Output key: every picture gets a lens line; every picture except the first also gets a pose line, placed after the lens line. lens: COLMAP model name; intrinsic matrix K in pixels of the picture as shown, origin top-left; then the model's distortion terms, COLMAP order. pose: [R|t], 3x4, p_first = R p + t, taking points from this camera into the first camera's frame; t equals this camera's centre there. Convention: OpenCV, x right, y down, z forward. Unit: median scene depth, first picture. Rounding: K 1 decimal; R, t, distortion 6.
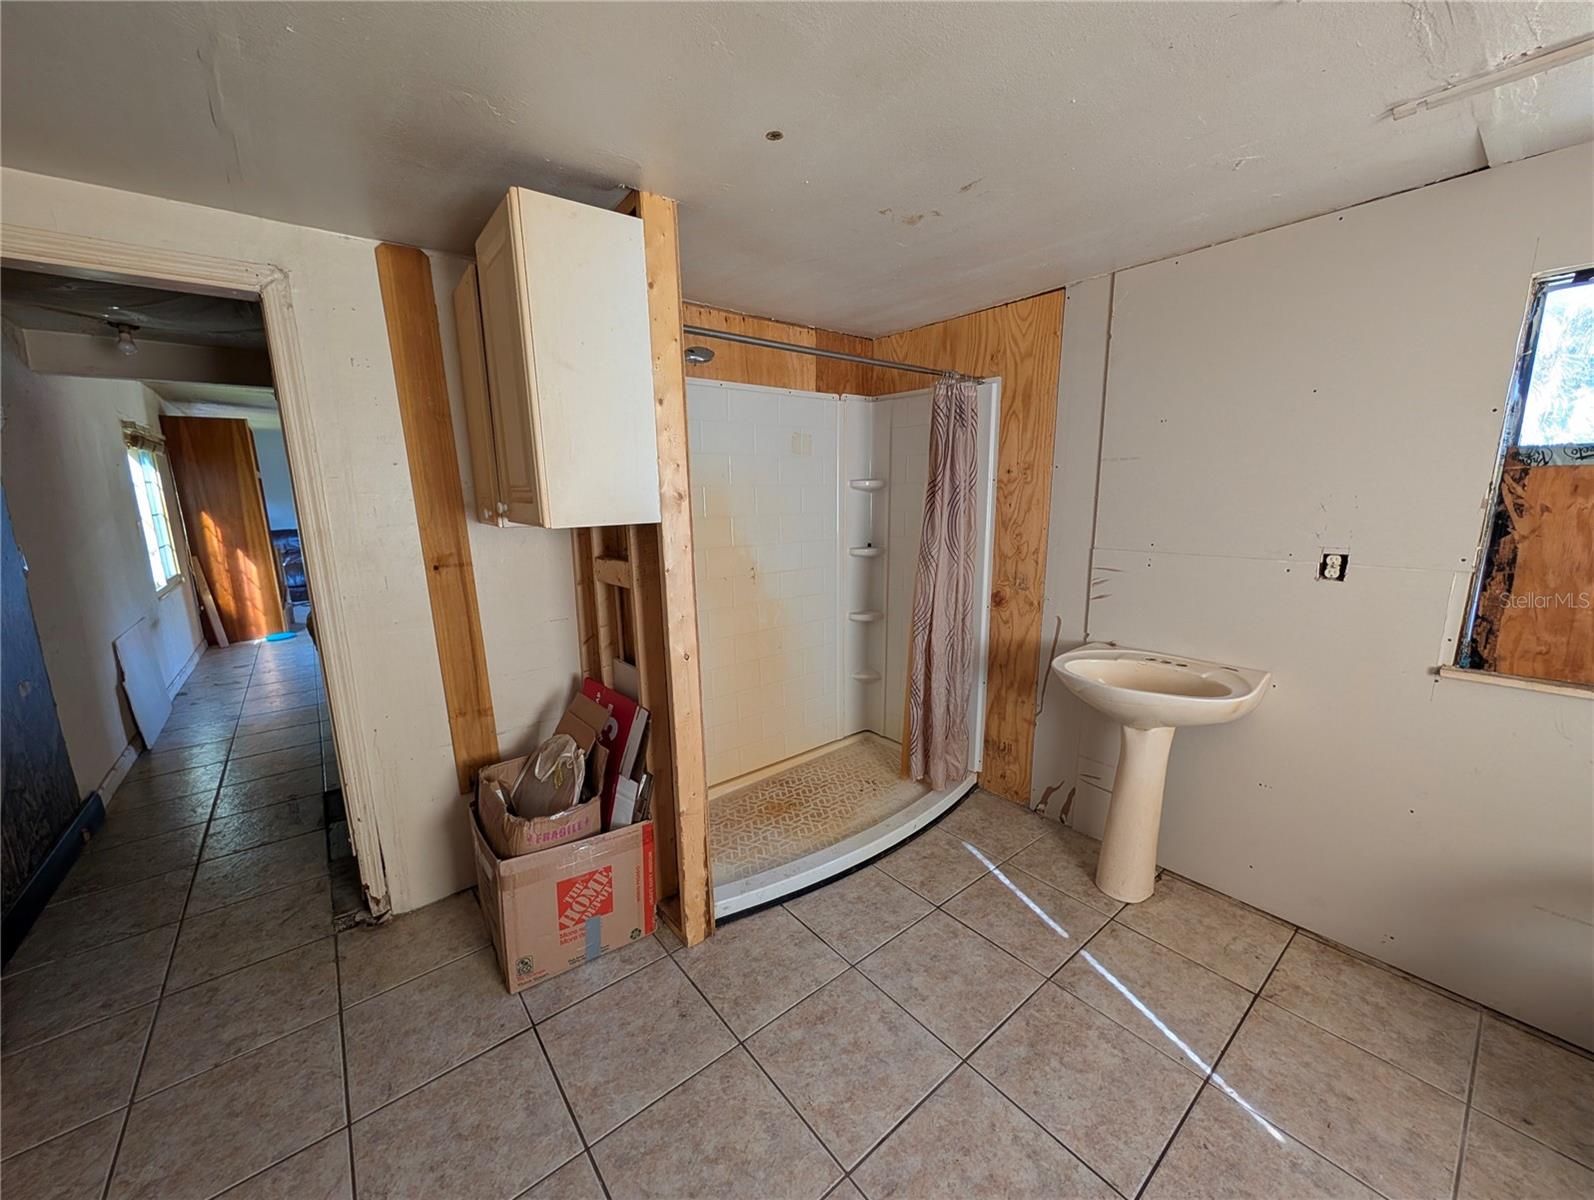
lens RADIAL K [[605.6, 0, 805.7], [0, 605.6, 600.7], [0, 0, 1]] dist [0.001295, 0.000346]
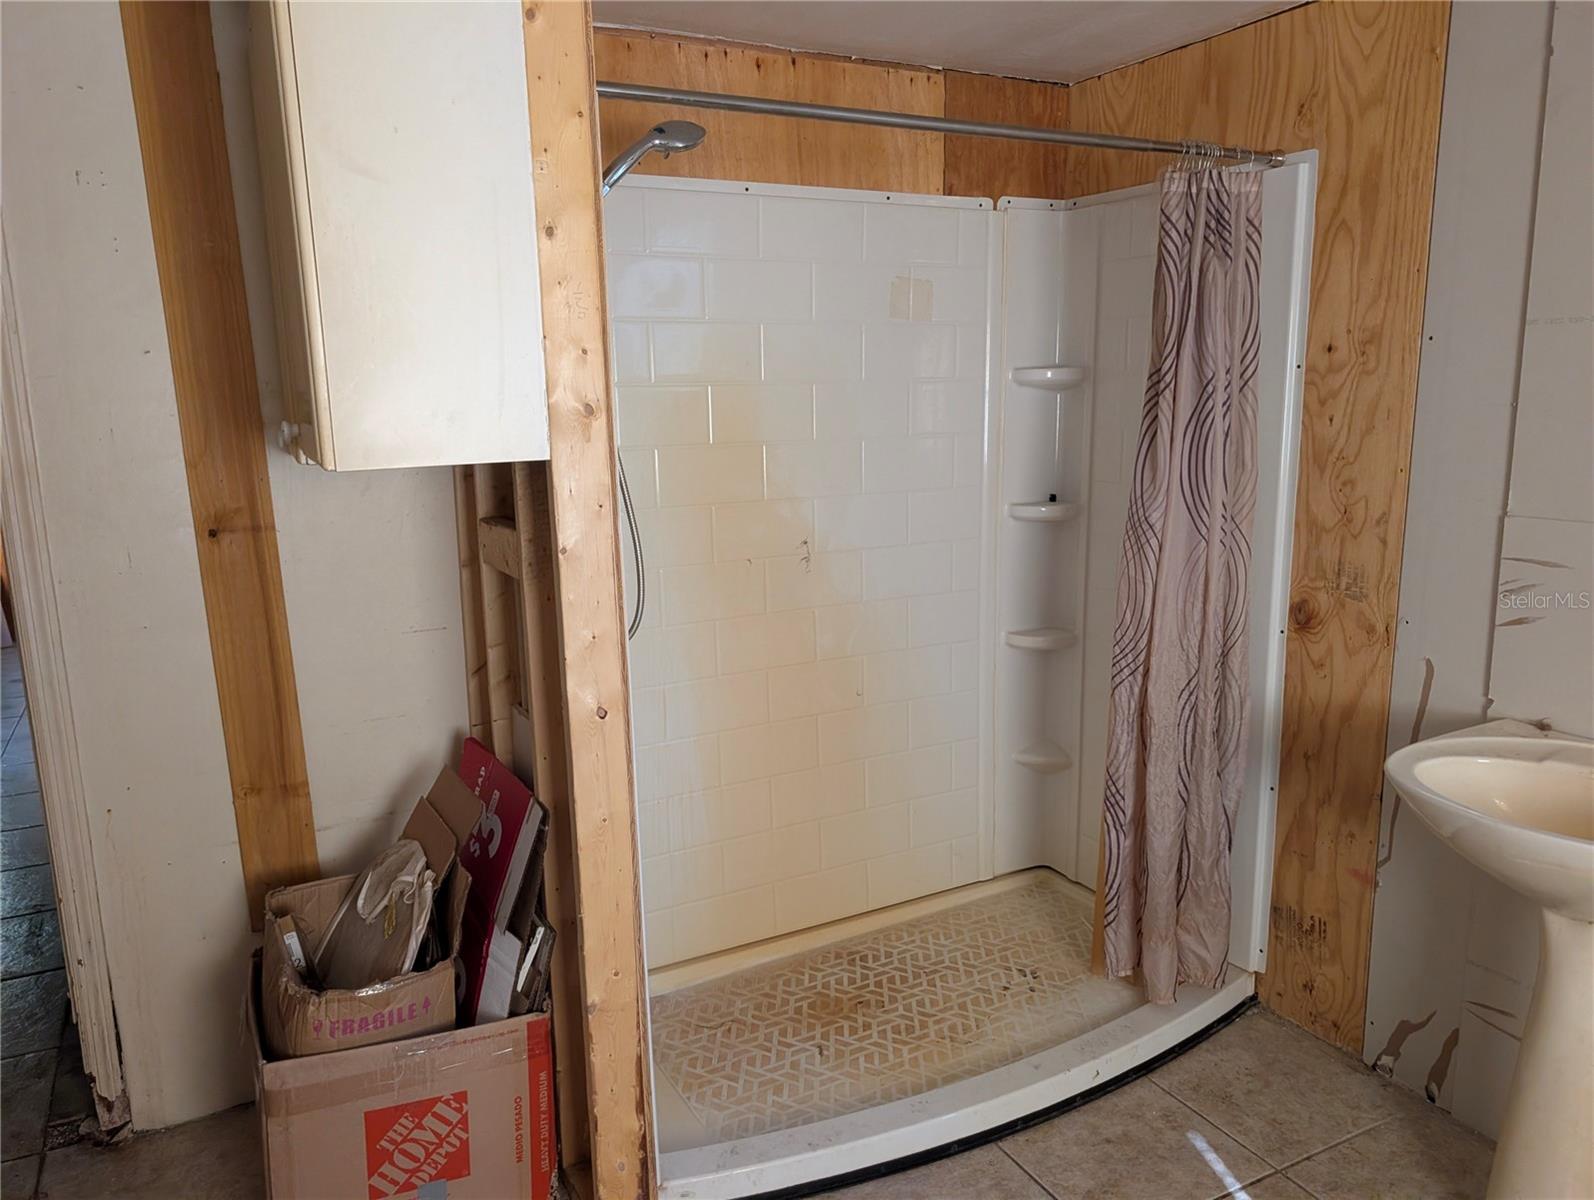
lens RADIAL K [[1153.8, 0, 797.2], [0, 1153.8, 592.9], [0, 0, 1]] dist [0.003639, 0.001243]
pose [[0.980169, 0.028892, -0.196047, 0.115532], [-0.028526, 0.999582, 0.004691, -0.015214], [0.196100, 0.000995, 0.980583, 0.033263]]
